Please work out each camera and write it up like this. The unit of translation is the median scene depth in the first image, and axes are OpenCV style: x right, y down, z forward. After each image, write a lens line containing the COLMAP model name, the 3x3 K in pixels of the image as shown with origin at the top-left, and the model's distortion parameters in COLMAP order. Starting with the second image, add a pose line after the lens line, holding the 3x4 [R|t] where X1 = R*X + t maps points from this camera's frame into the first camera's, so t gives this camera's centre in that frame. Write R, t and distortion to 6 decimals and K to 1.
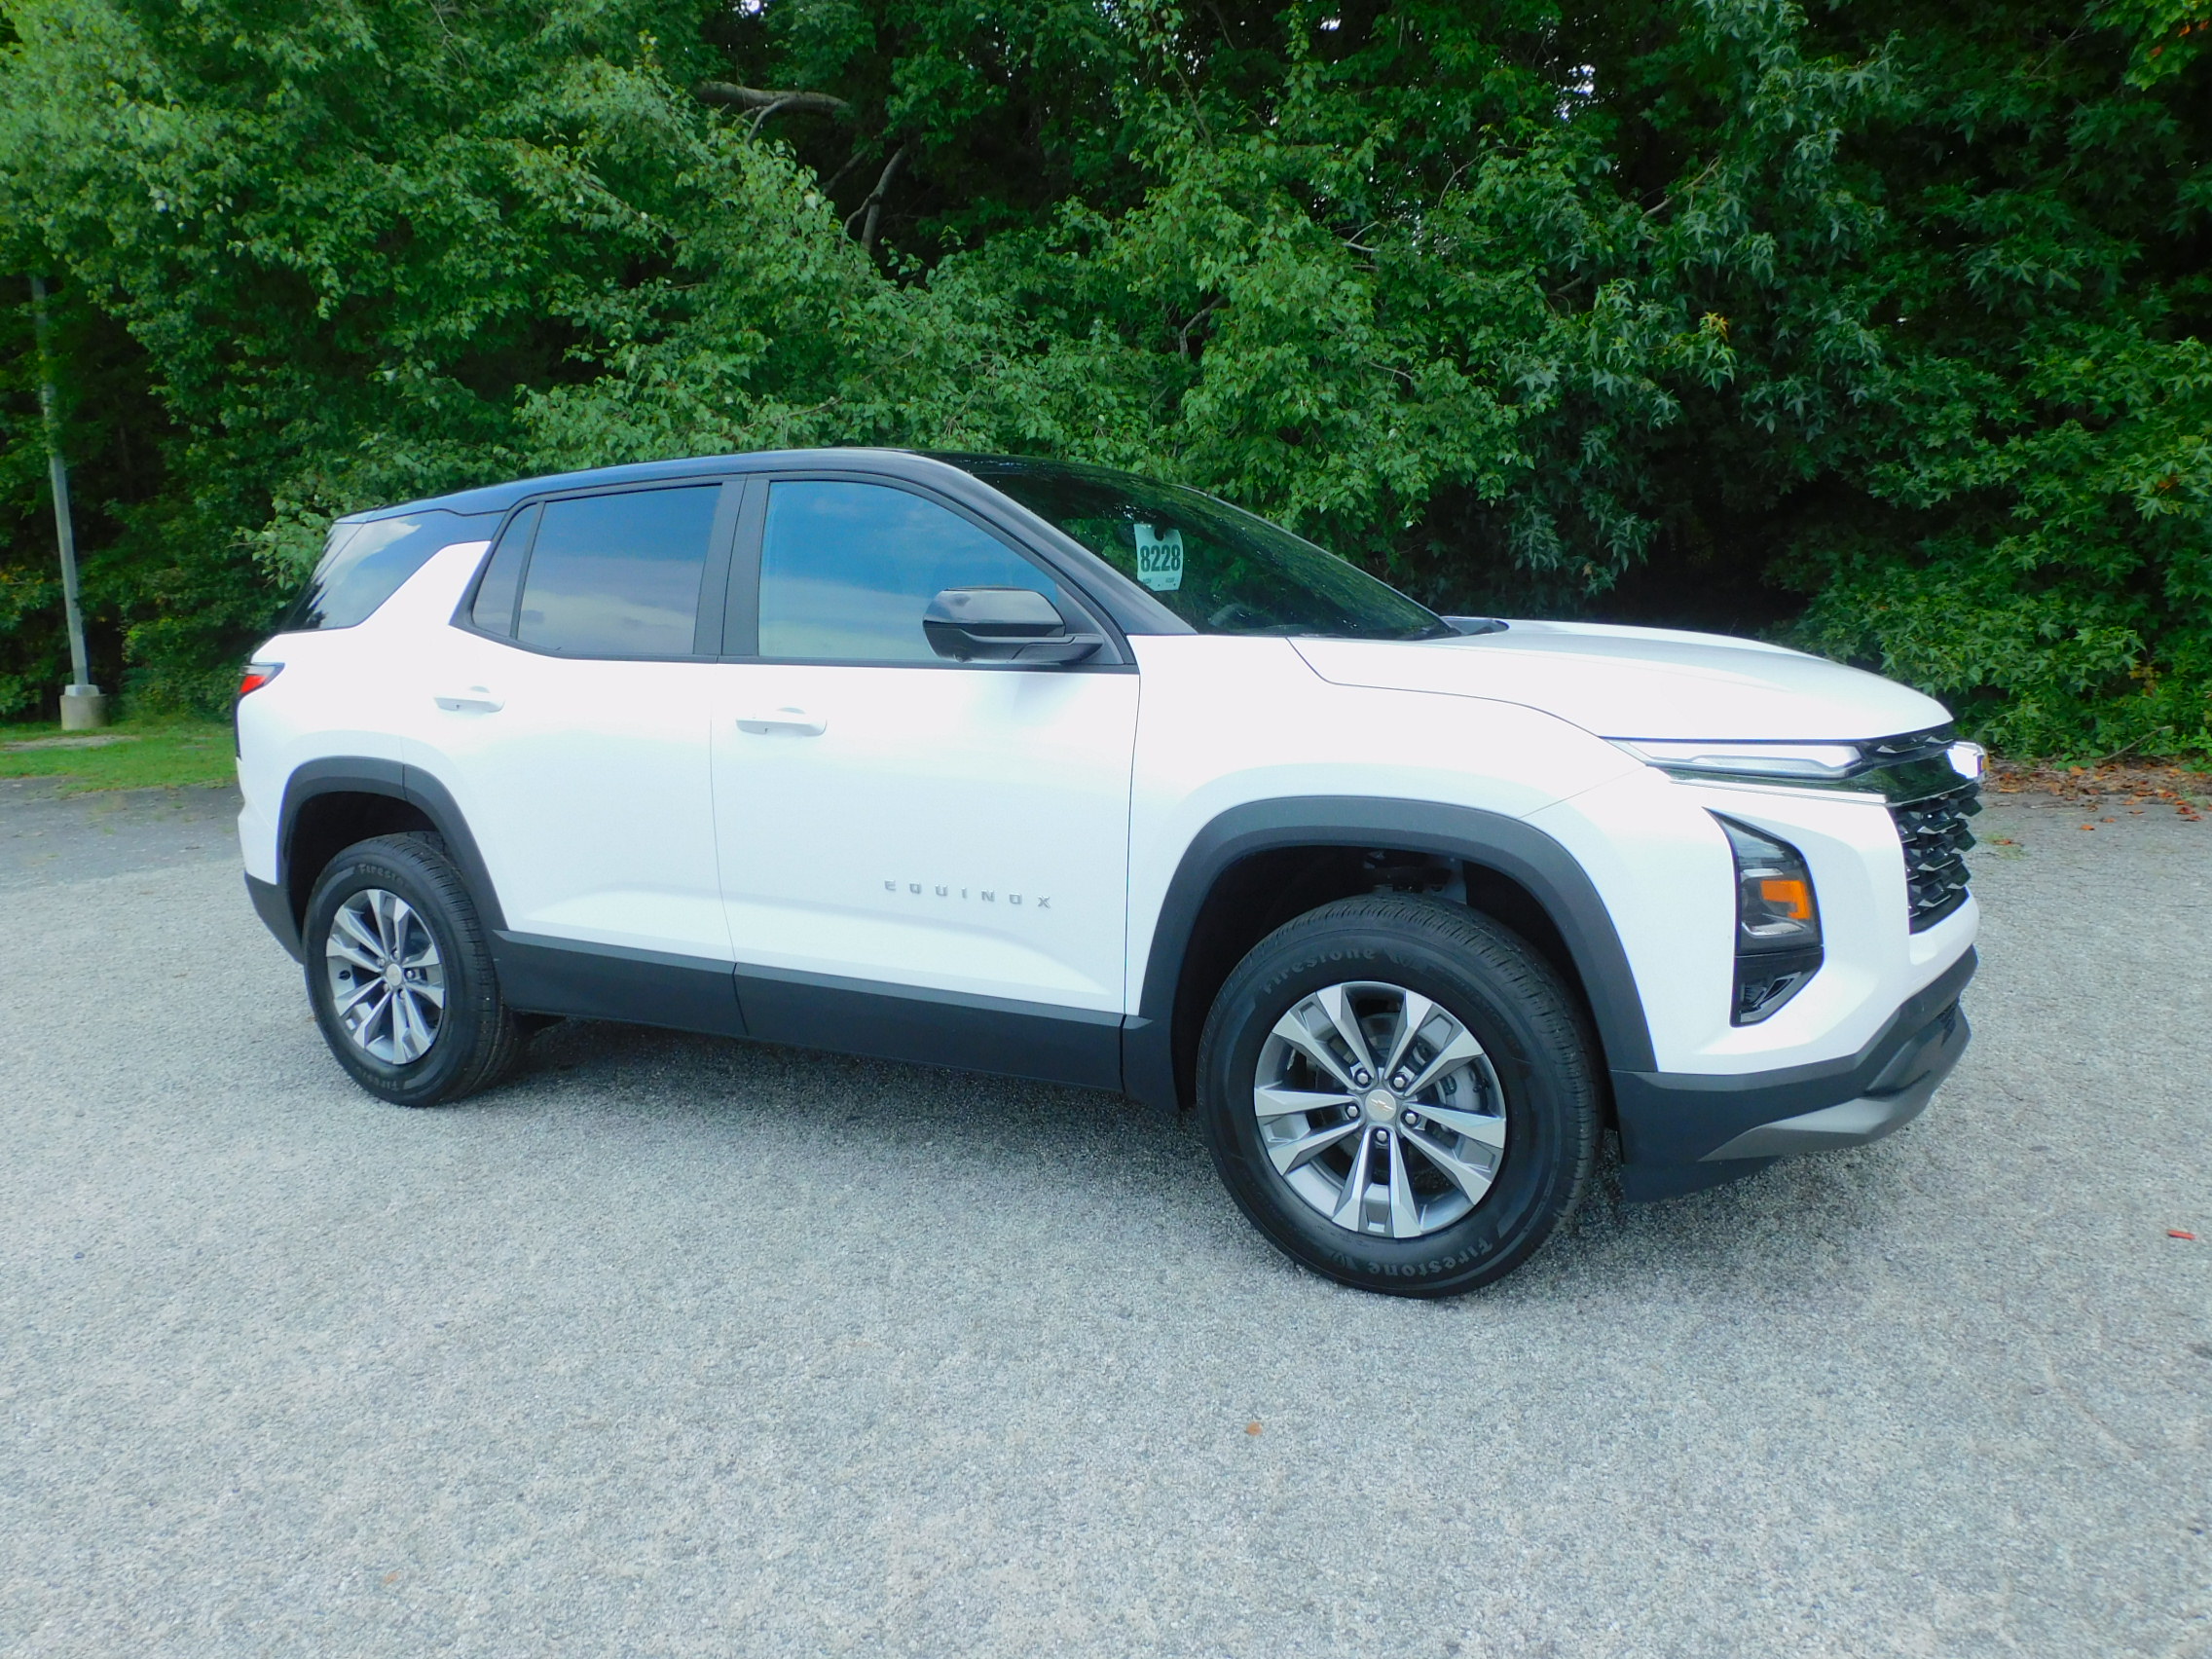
lens RADIAL K [[1575.2, 0, 1107.5], [0, 1575.2, 833.6], [0, 0, 1]] dist [-0.005013, -0.009923]
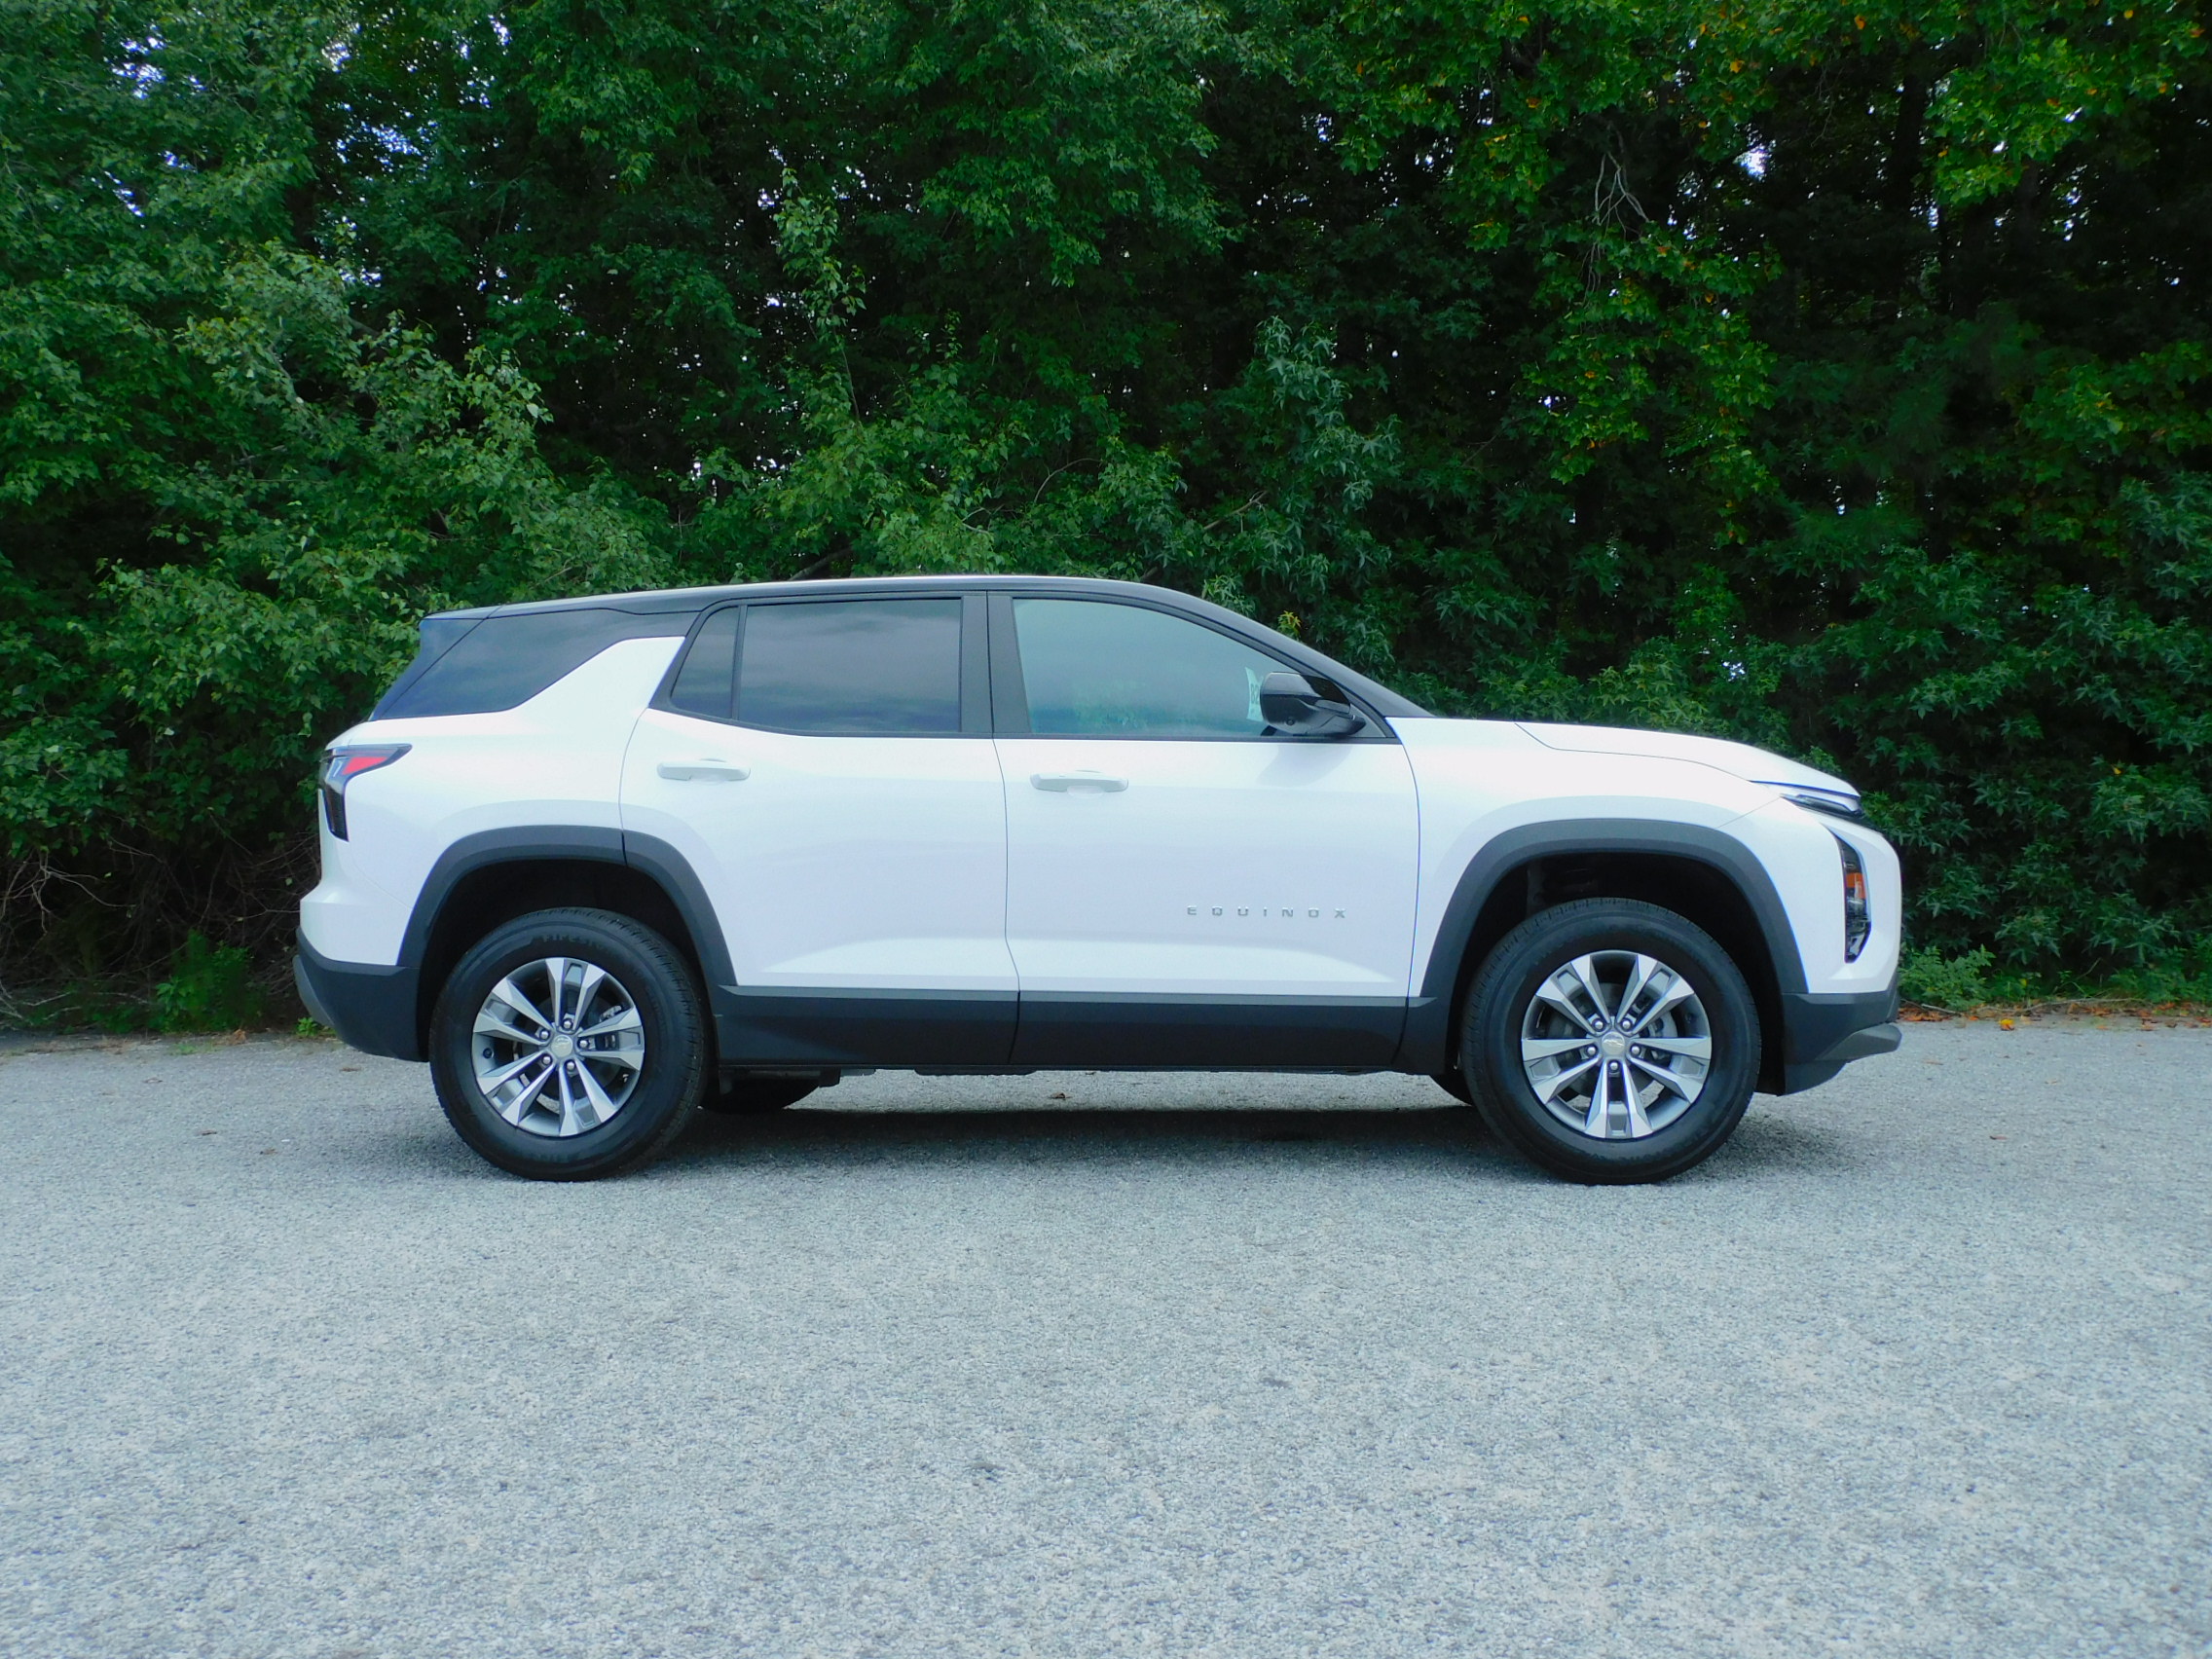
lens RADIAL K [[1739.9, 0, 1105.0], [0, 1739.9, 833.7], [0, 0, 1]] dist [-0.044203, 0.002335]
pose [[0.903302, 0.049487, 0.426142, -0.287203], [0.041634, 0.978523, -0.201887, 0.090139], [-0.426980, 0.200107, 0.881842, -0.063374]]
